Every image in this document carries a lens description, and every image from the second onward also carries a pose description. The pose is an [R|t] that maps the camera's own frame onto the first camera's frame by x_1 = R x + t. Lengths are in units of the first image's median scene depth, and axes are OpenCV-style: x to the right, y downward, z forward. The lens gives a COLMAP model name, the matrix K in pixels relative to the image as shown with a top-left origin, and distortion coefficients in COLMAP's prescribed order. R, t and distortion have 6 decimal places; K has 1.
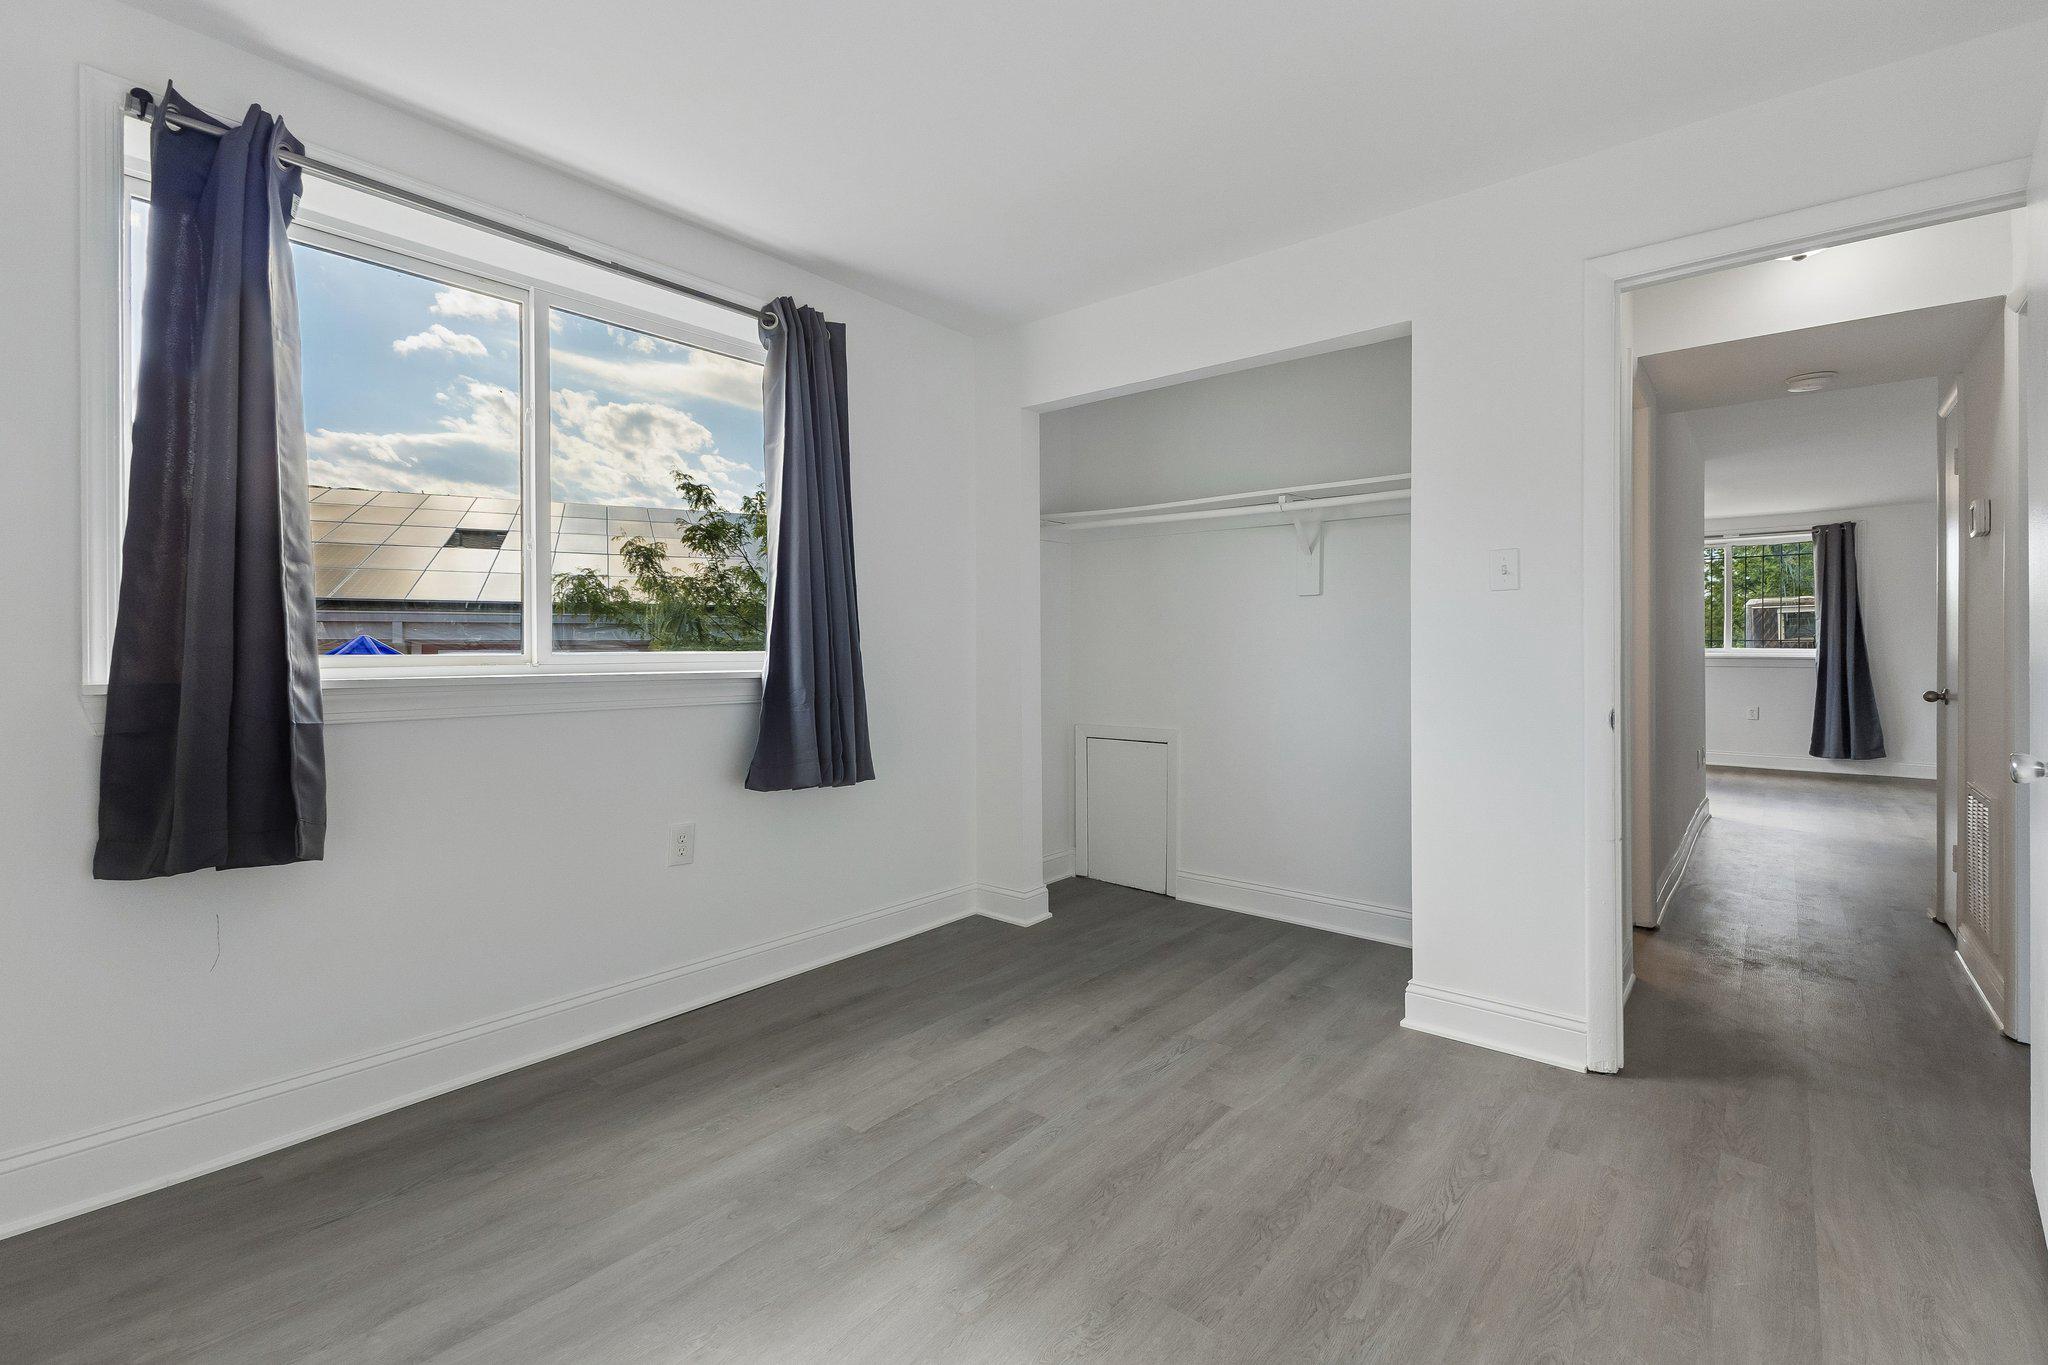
lens RADIAL K [[887.9, 0, 1023.9], [0, 887.9, 665.0], [0, 0, 1]] dist [0.015481, -0.006369]
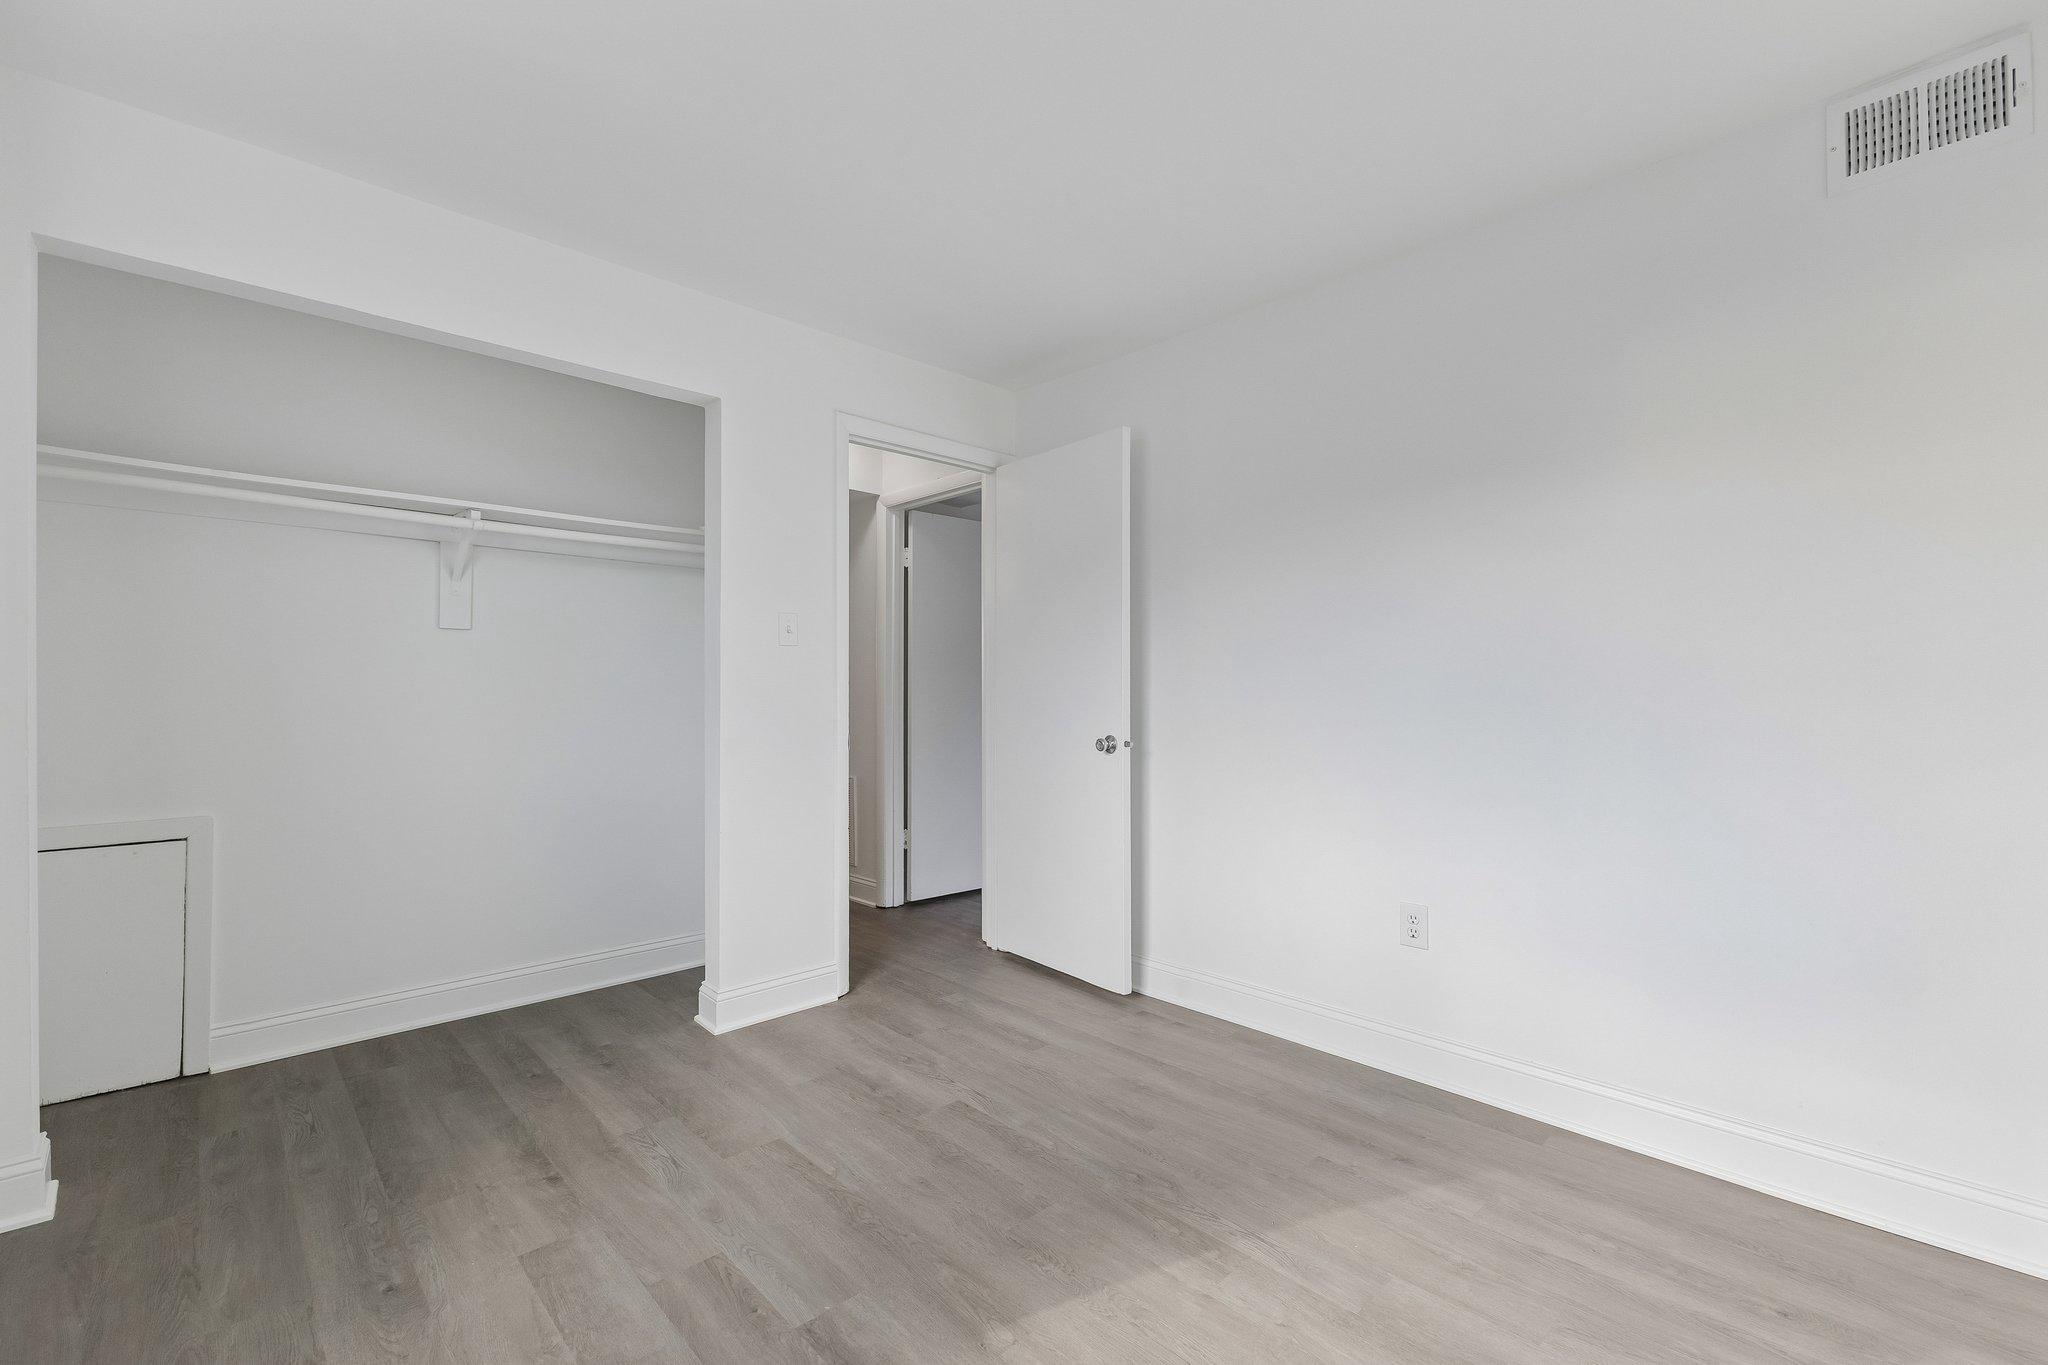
lens RADIAL K [[887.9, 0, 1023.9], [0, 887.9, 665.0], [0, 0, 1]] dist [0.015481, -0.006369]
pose [[0.112470, 0.028139, 0.993257, -0.681867], [0.013655, 0.999461, -0.029861, -0.013531], [-0.993561, 0.016921, 0.112025, 0.526196]]
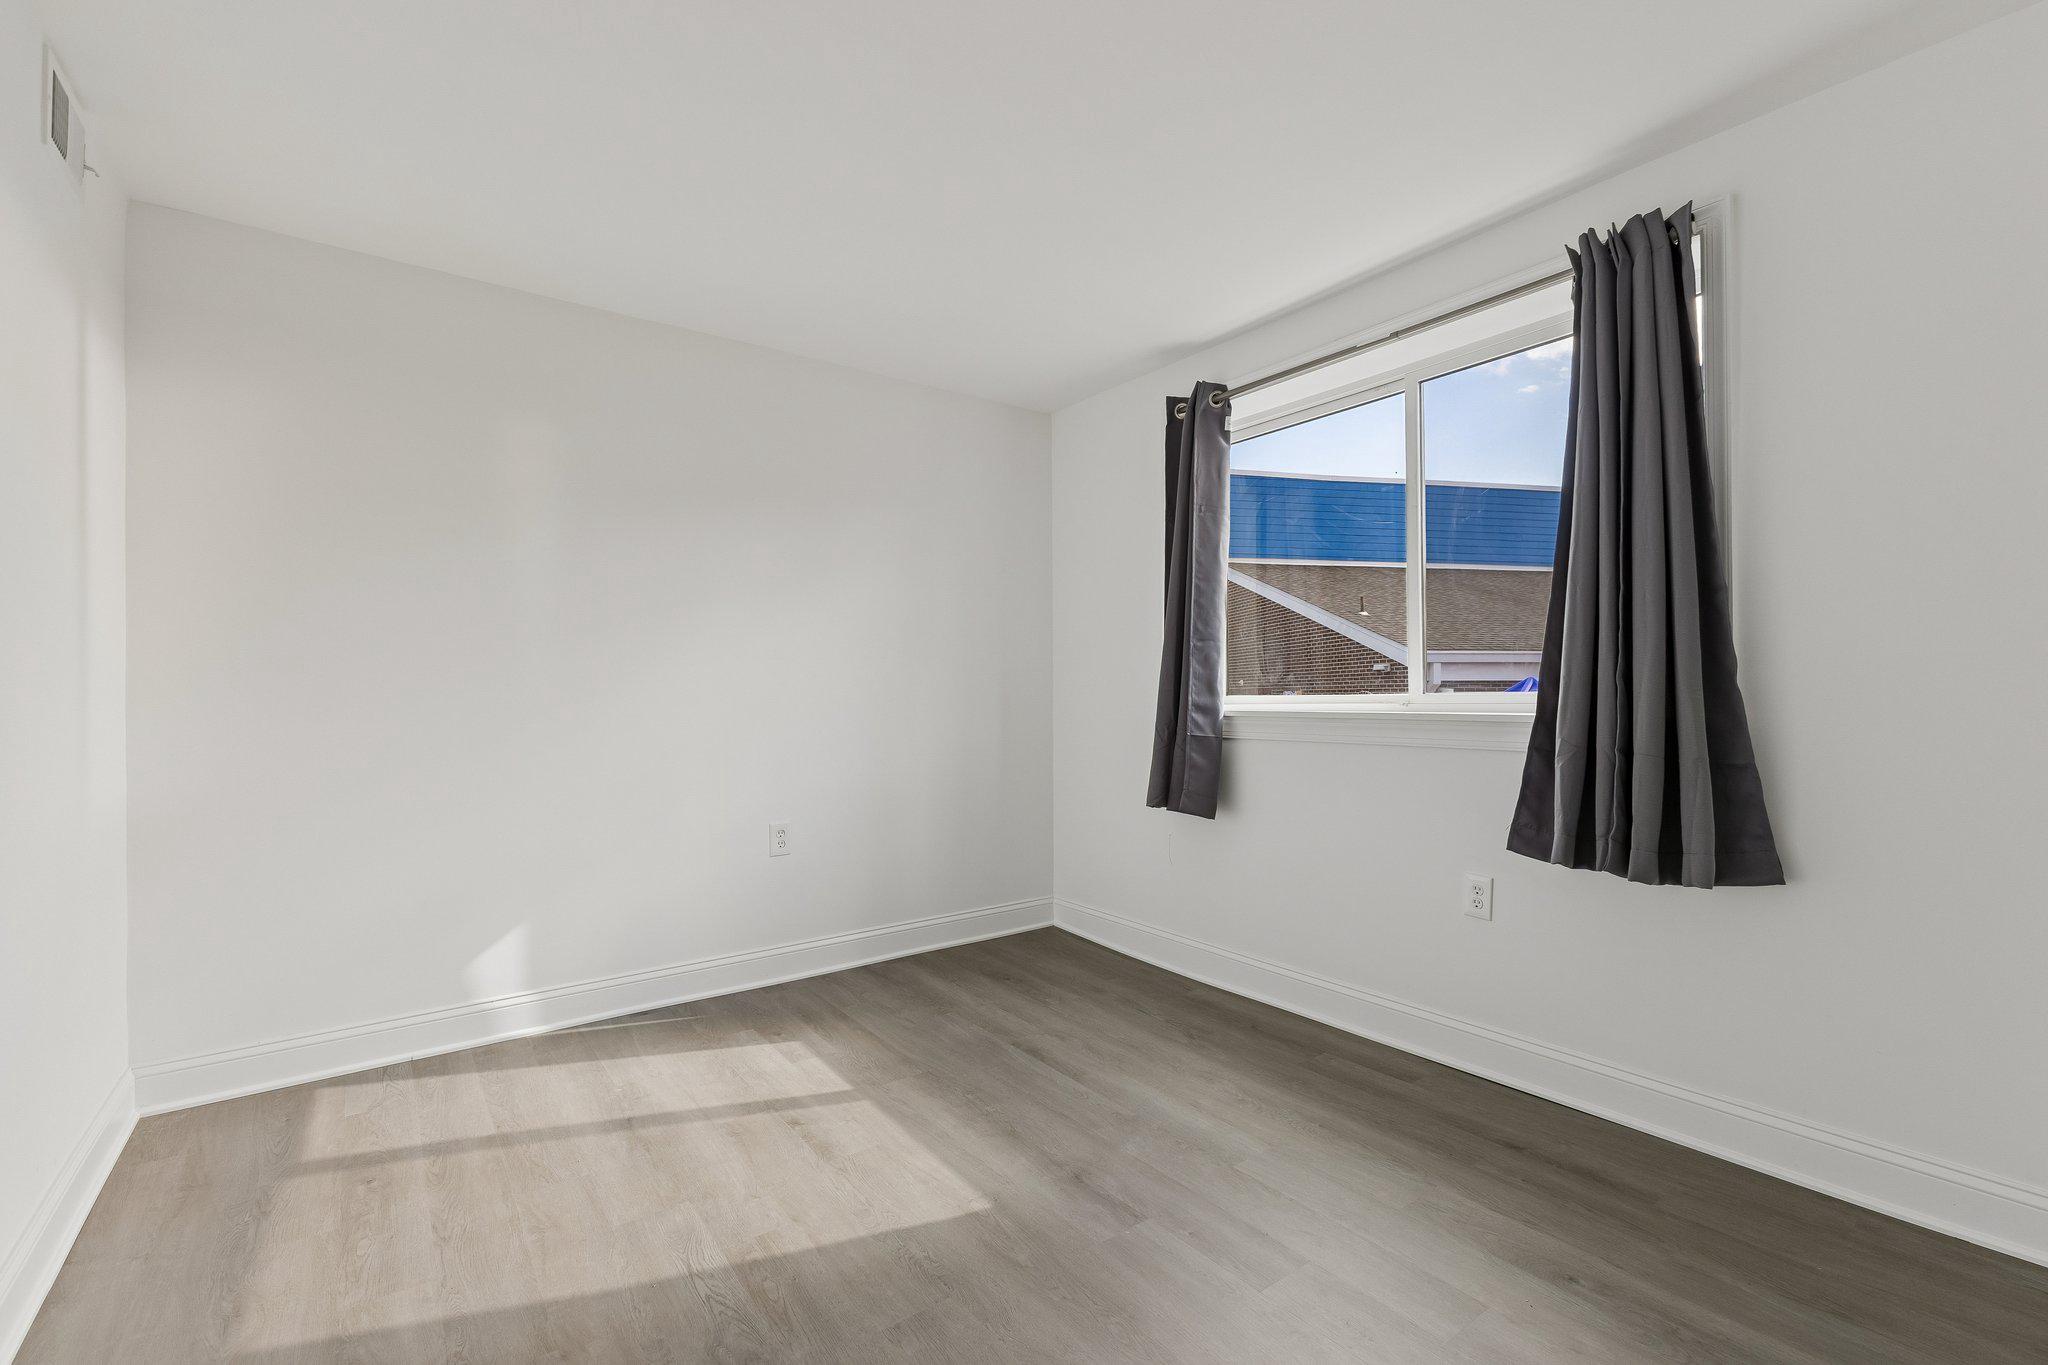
lens RADIAL K [[888.3, 0, 1021.4], [0, 888.3, 697.9], [0, 0, 1]] dist [0.012814, -0.000386]
pose [[-0.234770, 0.003864, -0.972043, 0.717597], [-0.007249, 0.999957, 0.005726, -0.010044], [0.972024, 0.008391, -0.234732, 0.838228]]
